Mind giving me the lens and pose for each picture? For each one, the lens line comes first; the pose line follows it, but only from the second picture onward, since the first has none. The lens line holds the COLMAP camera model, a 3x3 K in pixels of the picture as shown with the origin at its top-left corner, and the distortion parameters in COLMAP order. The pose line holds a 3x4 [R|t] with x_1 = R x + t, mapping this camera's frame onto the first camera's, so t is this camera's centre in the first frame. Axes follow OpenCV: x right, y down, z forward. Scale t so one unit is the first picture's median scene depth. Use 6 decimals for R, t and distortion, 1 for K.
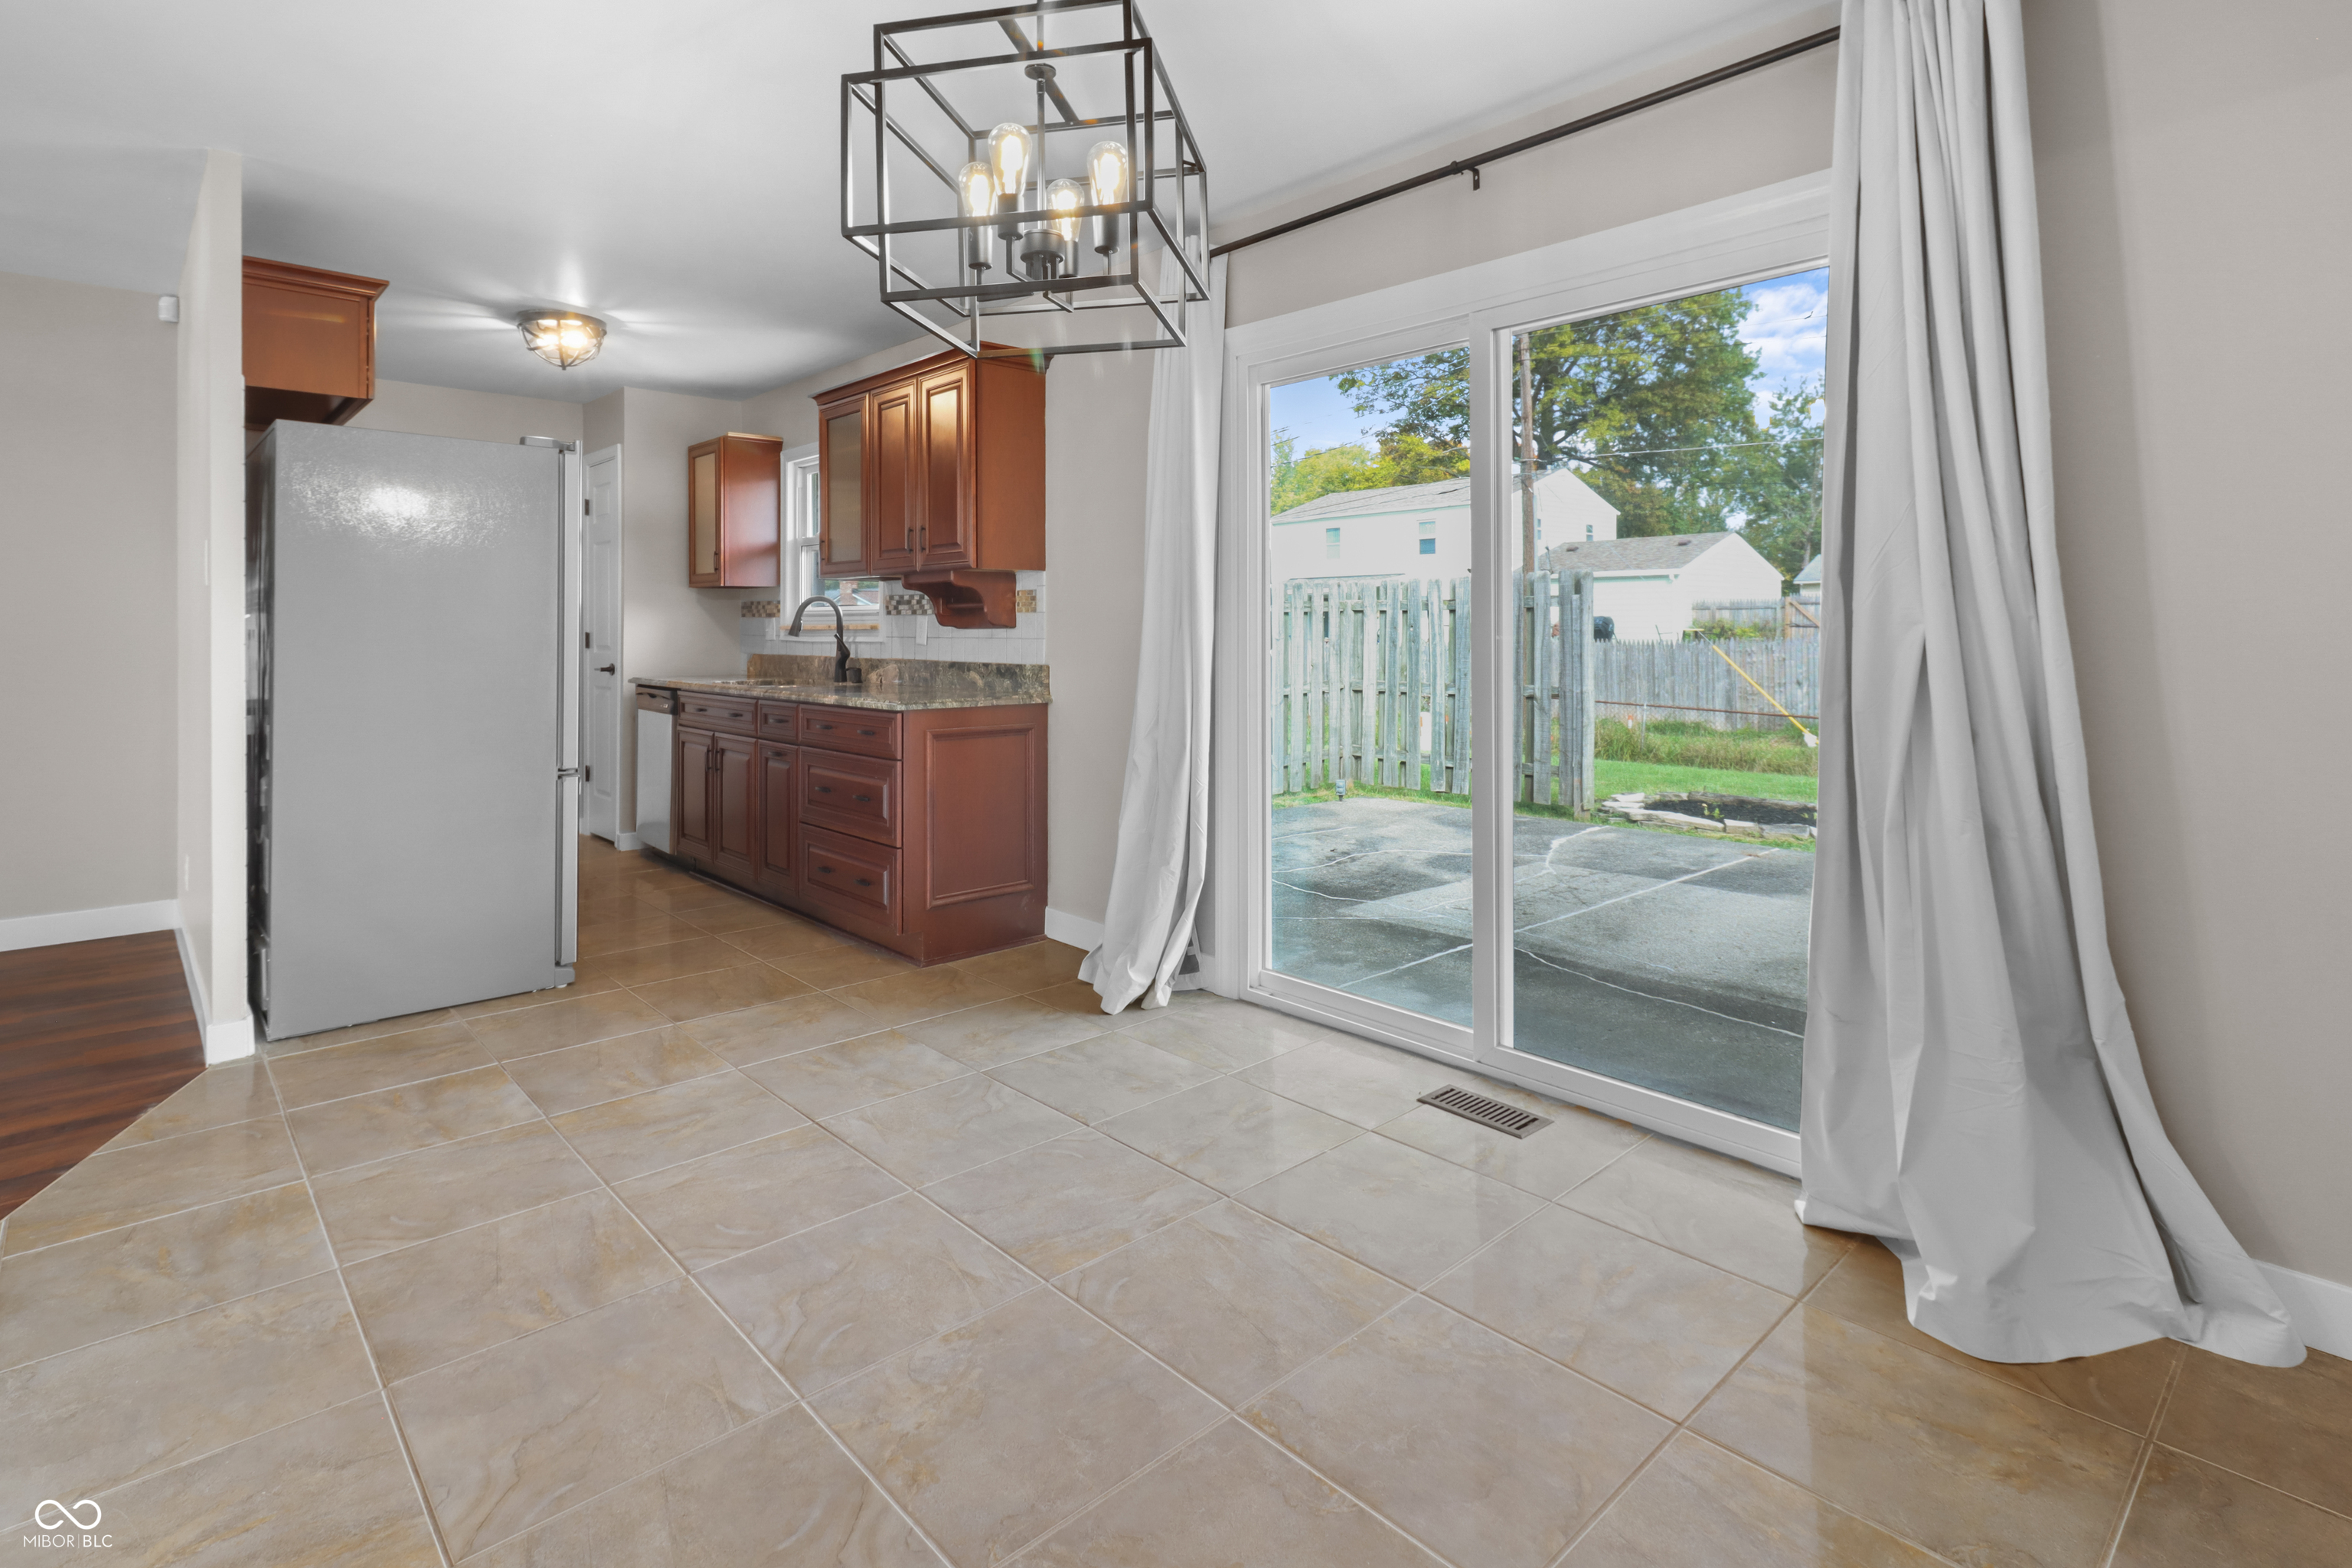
lens RADIAL K [[1143.6, 0, 1148.6], [0, 1143.6, 626.5], [0, 0, 1]] dist [0.005516, -0.000535]
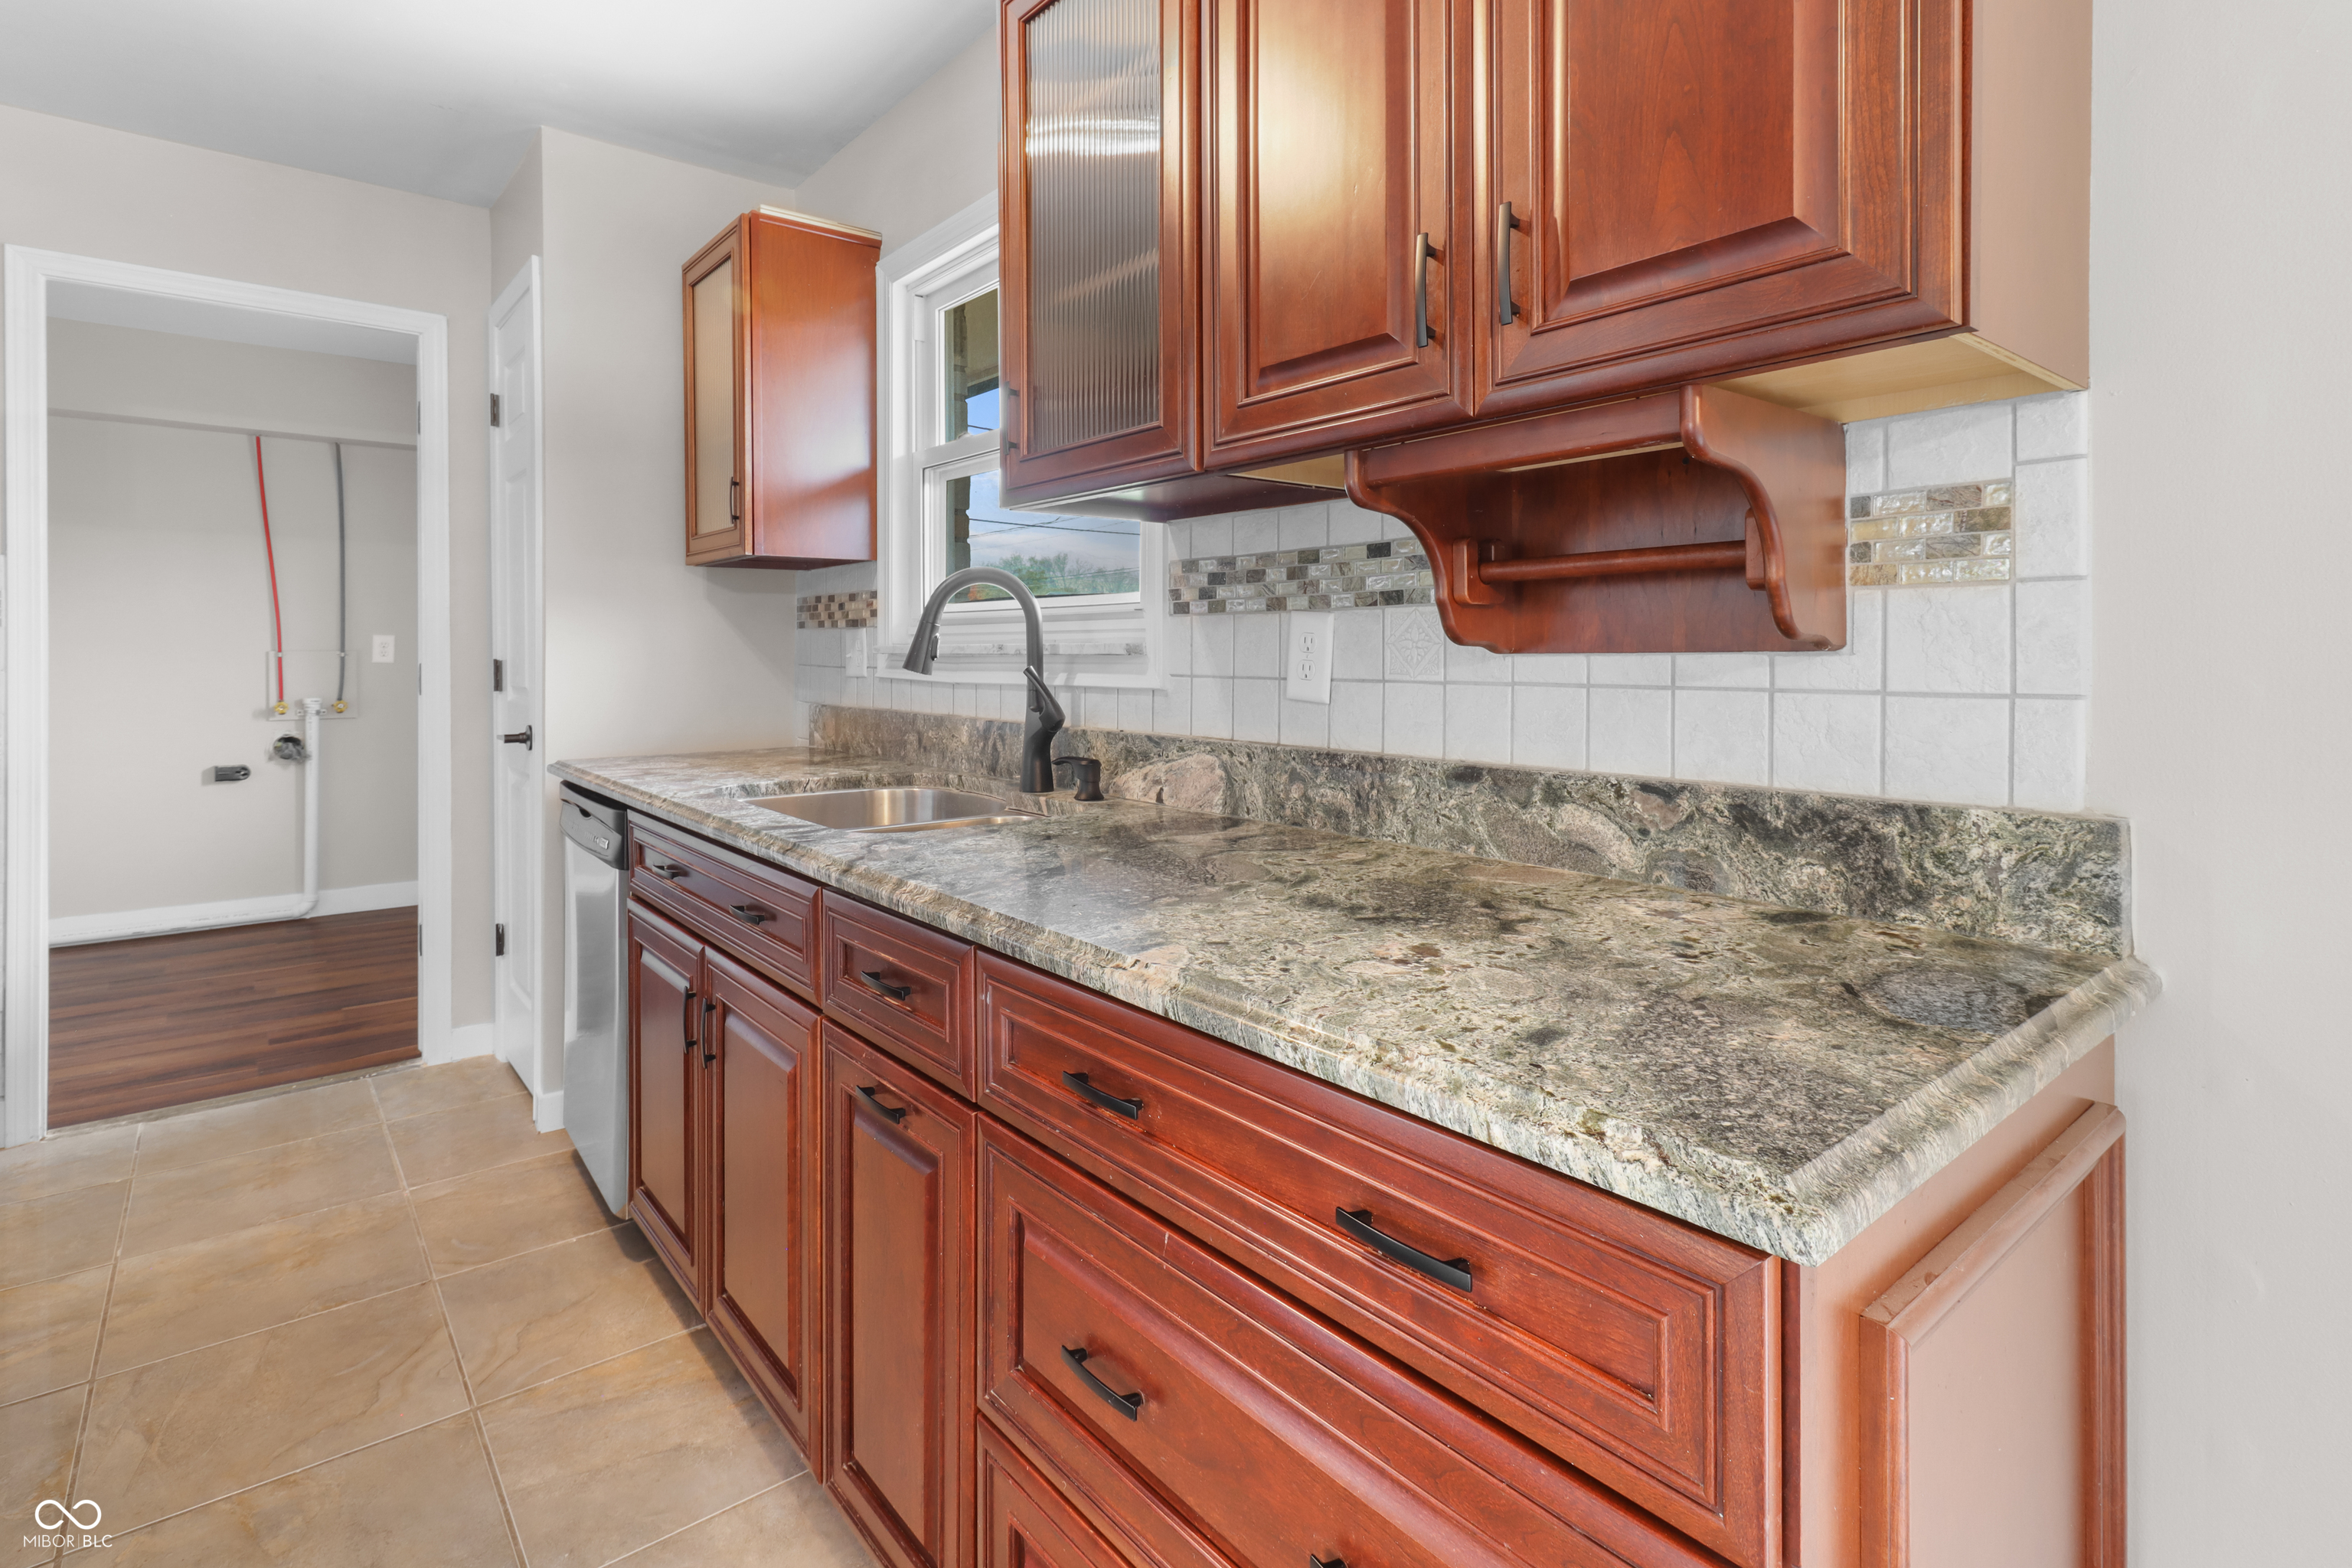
lens RADIAL K [[1143.6, 0, 1157.2], [0, 1143.6, 658.0], [0, 0, 1]] dist [0.005516, -0.000535]
pose [[0.998286, -0.000559, -0.058513, -0.251986], [0.001014, 0.999969, 0.007746, 0.001073], [0.058507, -0.007792, 0.998257, 0.754372]]
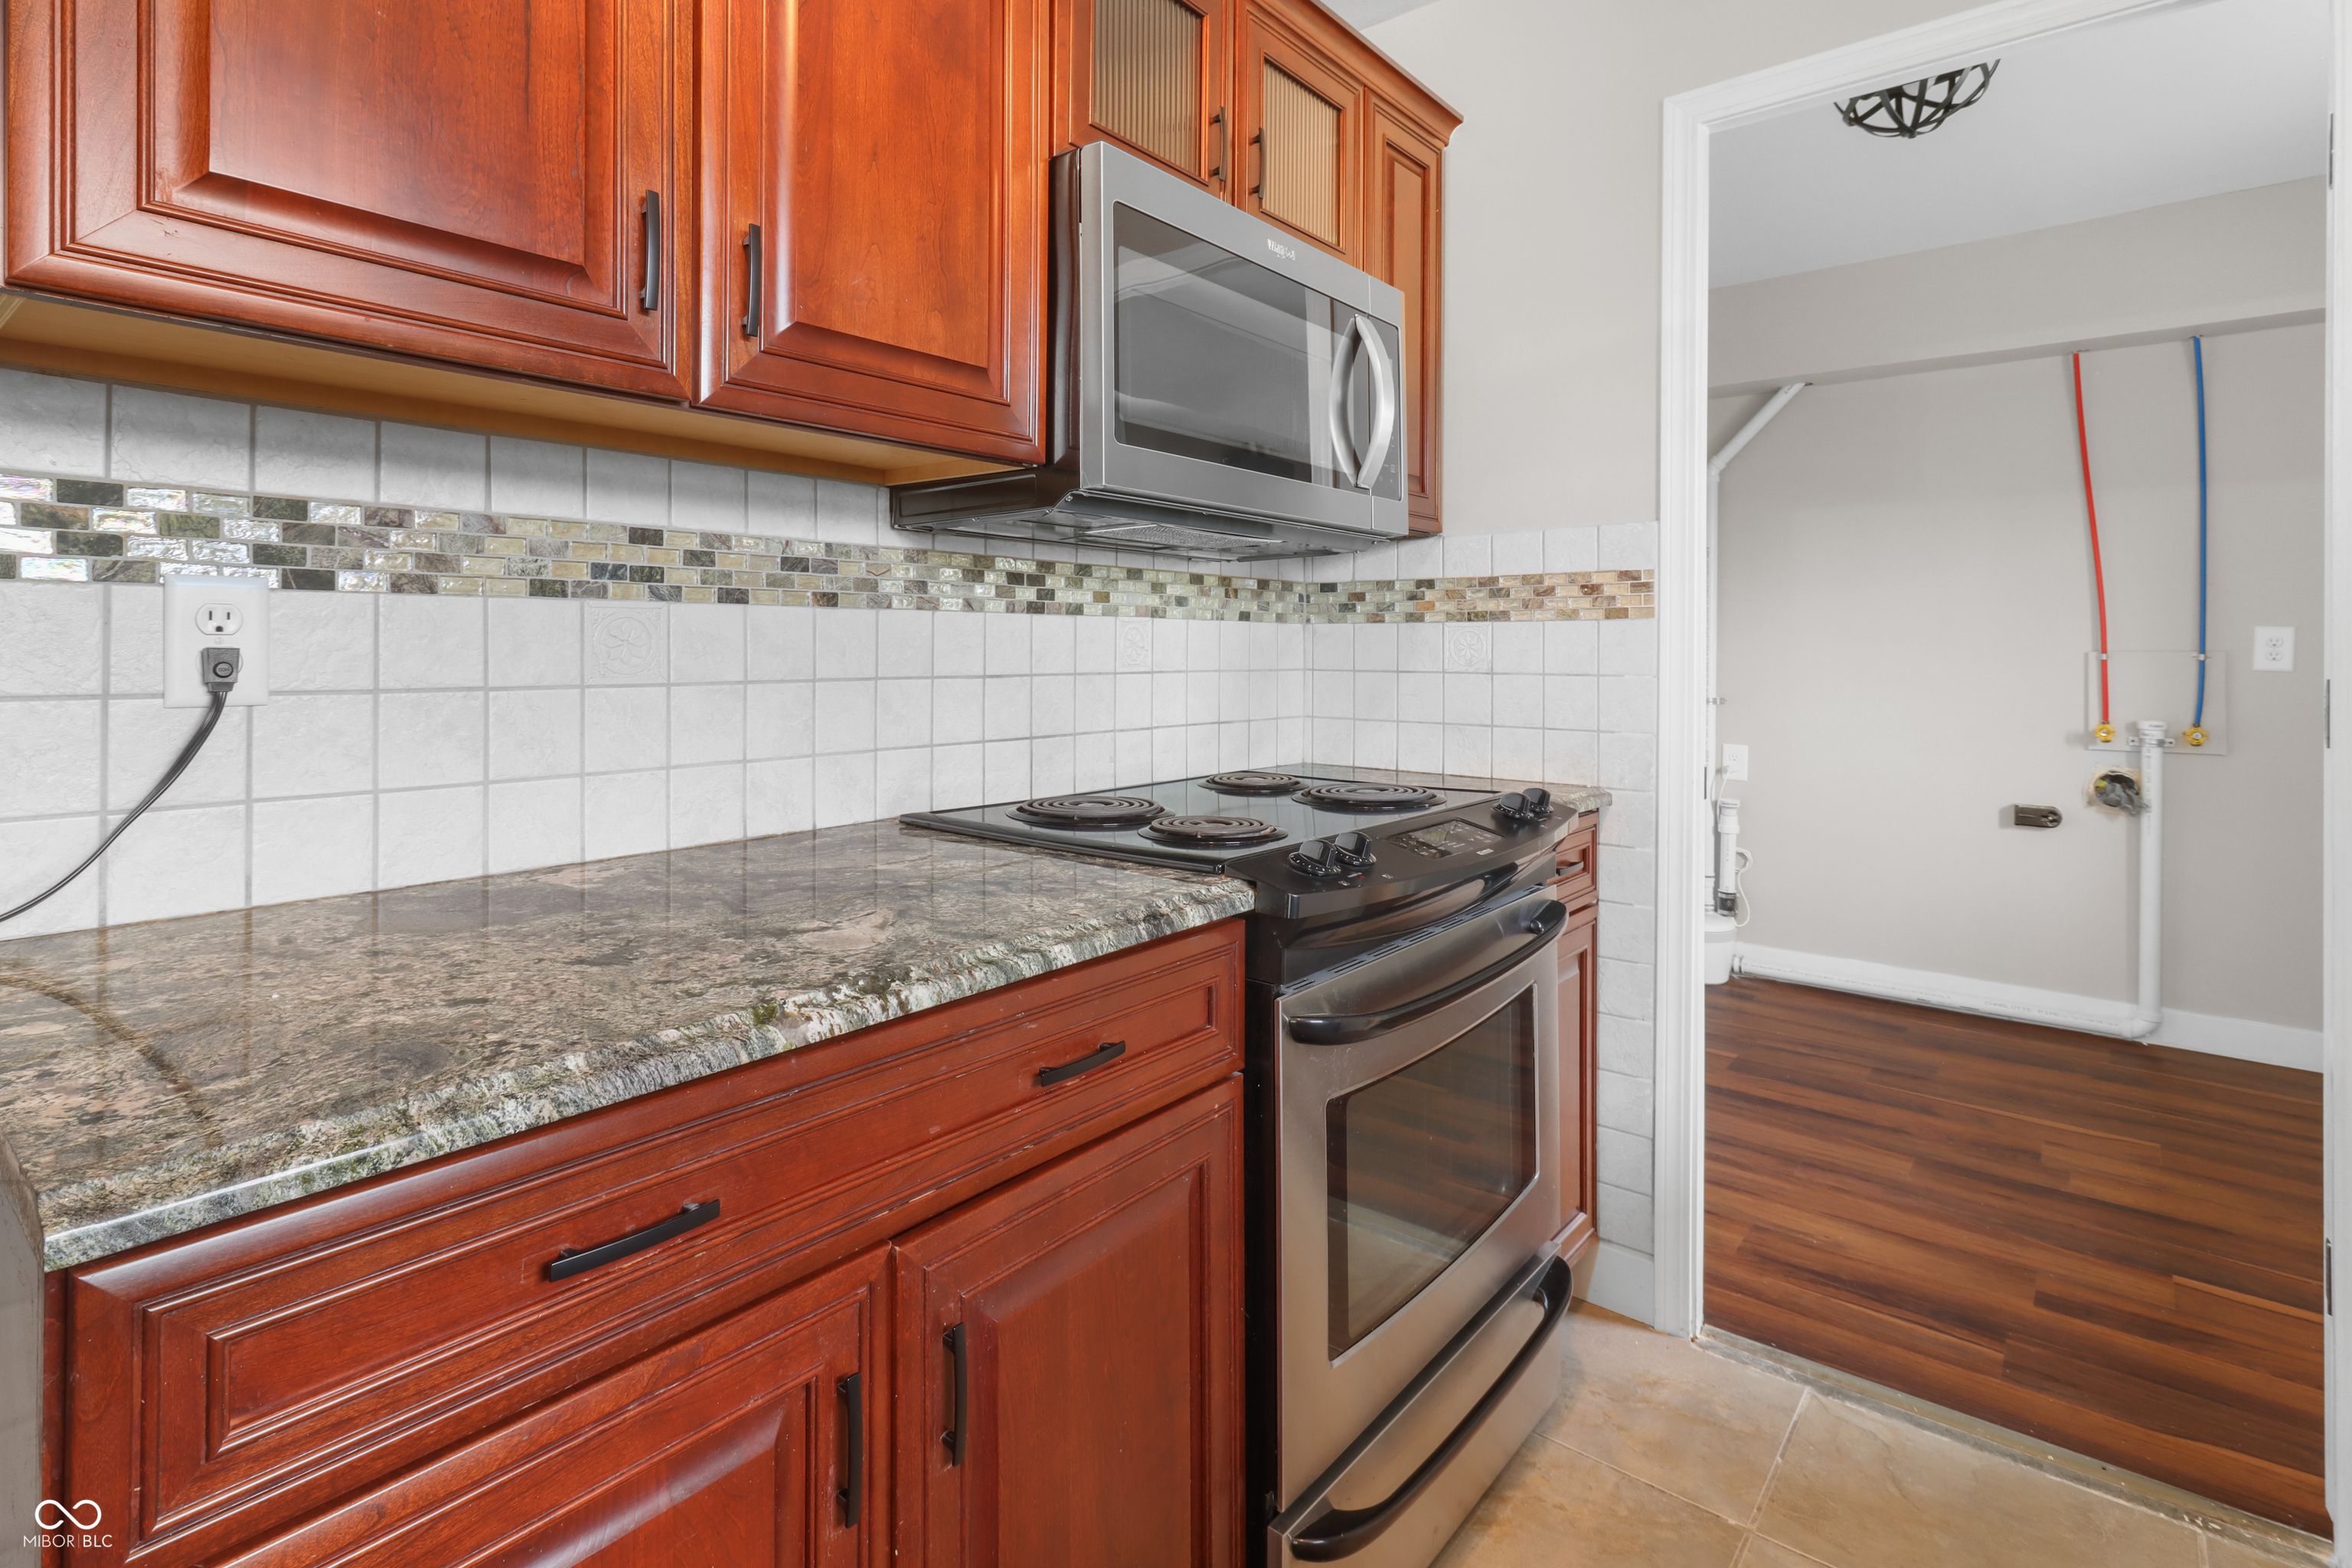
lens RADIAL K [[1143.6, 0, 1168.4], [0, 1143.6, 657.0], [0, 0, 1]] dist [0.005516, -0.000535]
pose [[0.139143, 0.003537, -0.990266, -0.482378], [0.001309, 0.999992, 0.003755, 0.001674], [0.990272, -0.001819, 0.139137, 1.078006]]
